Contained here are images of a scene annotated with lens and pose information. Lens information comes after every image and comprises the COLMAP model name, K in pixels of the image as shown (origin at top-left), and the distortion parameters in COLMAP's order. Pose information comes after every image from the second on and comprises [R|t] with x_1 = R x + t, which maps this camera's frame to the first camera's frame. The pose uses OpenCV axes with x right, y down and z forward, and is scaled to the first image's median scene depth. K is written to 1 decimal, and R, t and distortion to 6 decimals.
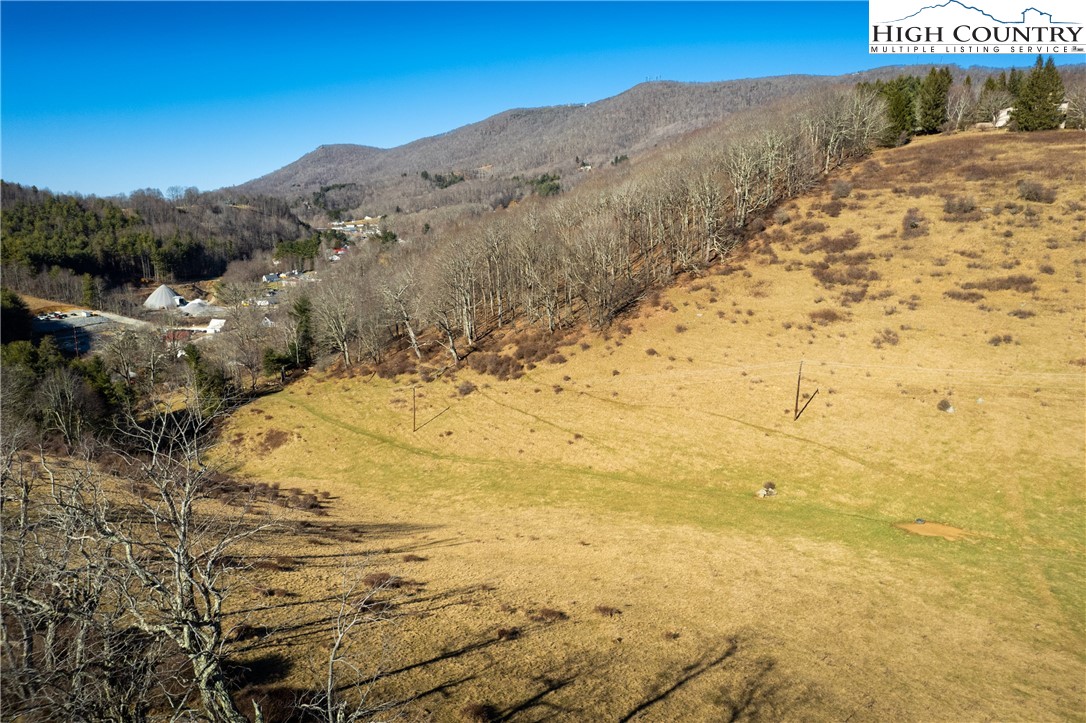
lens RADIAL K [[695.6, 0, 538.2], [0, 695.6, 362.6], [0, 0, 1]] dist [-0.077566, 0.068607]
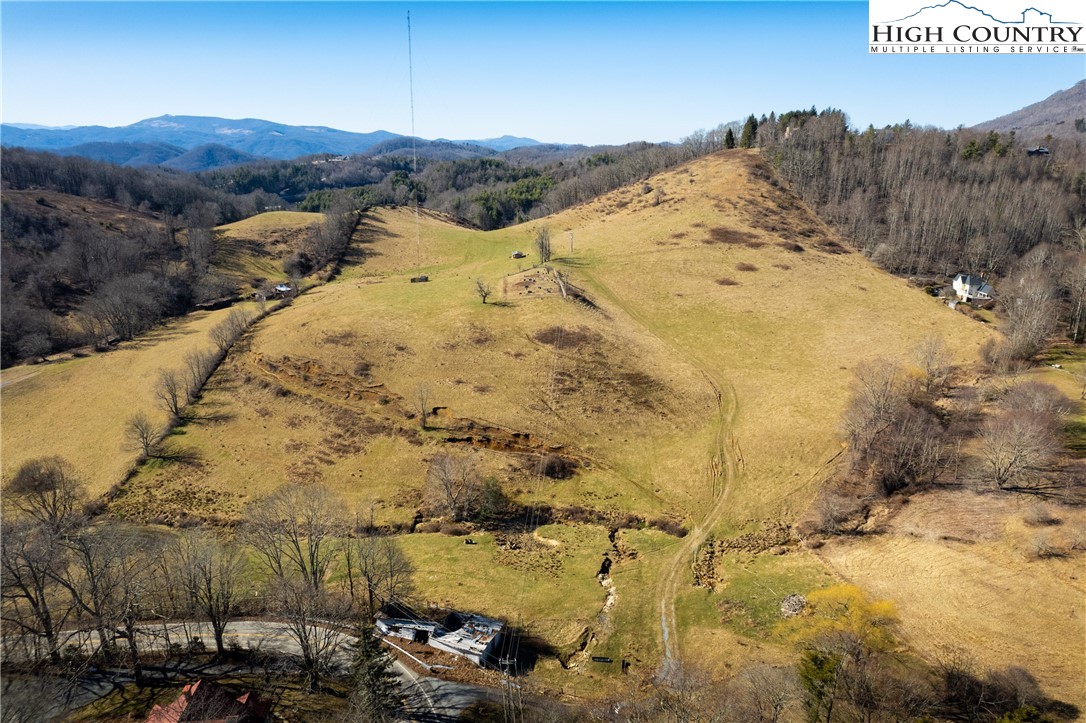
lens RADIAL K [[695.6, 0, 538.2], [0, 695.6, 362.6], [0, 0, 1]] dist [-0.077566, 0.068607]
pose [[0.492030, 0.270301, -0.827553, 3.301850], [-0.194539, 0.960679, 0.198118, 0.013294], [0.848564, 0.063511, 0.525267, -0.950792]]
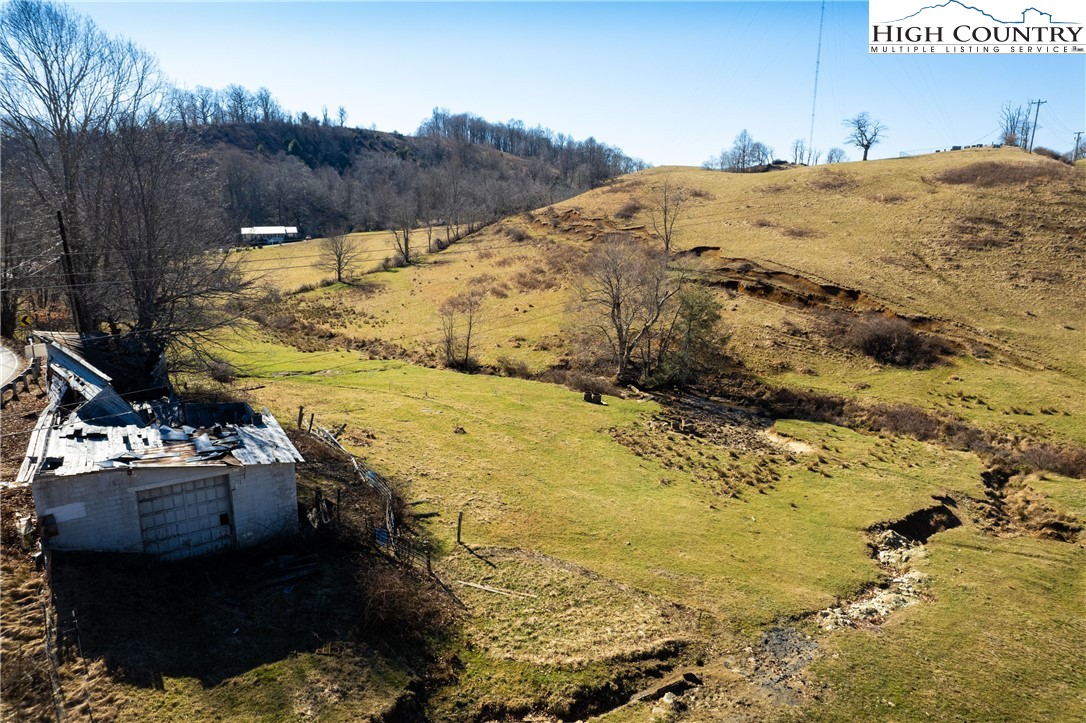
lens RADIAL K [[695.6, 0, 538.2], [0, 695.6, 362.6], [0, 0, 1]] dist [-0.077566, 0.068607]
pose [[-0.133479, 0.239919, -0.961573, 2.909457], [-0.223206, 0.938049, 0.265033, 0.347406], [0.965589, 0.250006, -0.071658, -0.511066]]
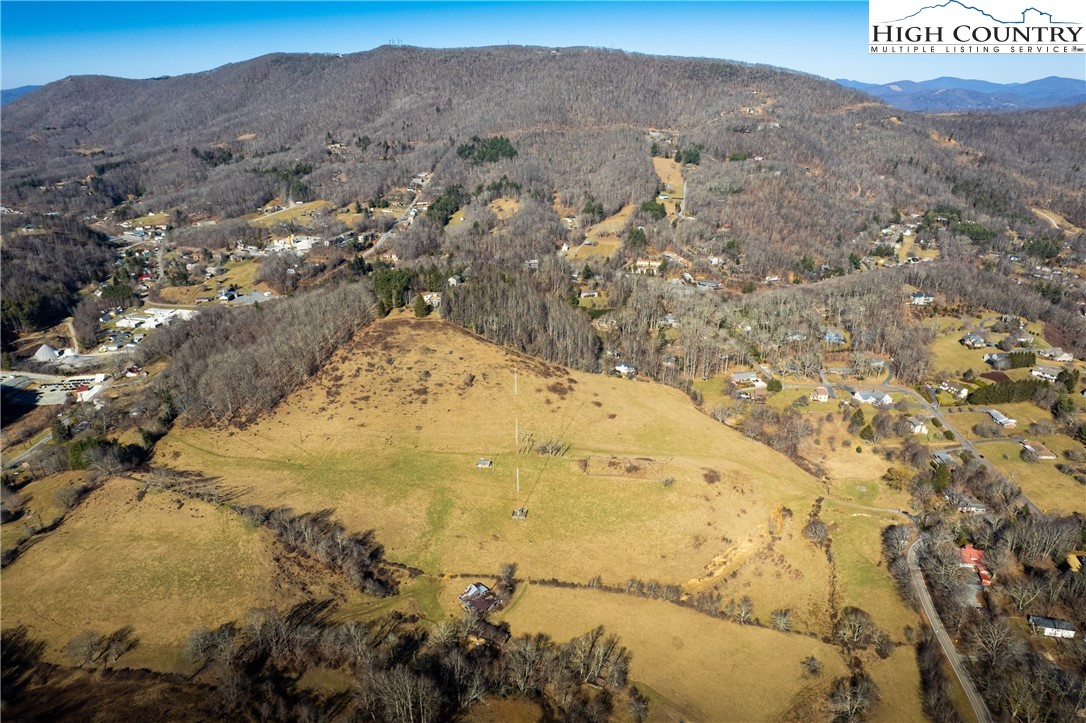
lens RADIAL K [[695.6, 0, 538.2], [0, 695.6, 362.6], [0, 0, 1]] dist [-0.077566, 0.068607]
pose [[0.960851, -0.106465, 0.255795, 0.575775], [0.062460, 0.982694, 0.174390, -0.880161], [-0.269935, -0.151585, 0.950872, -2.874760]]
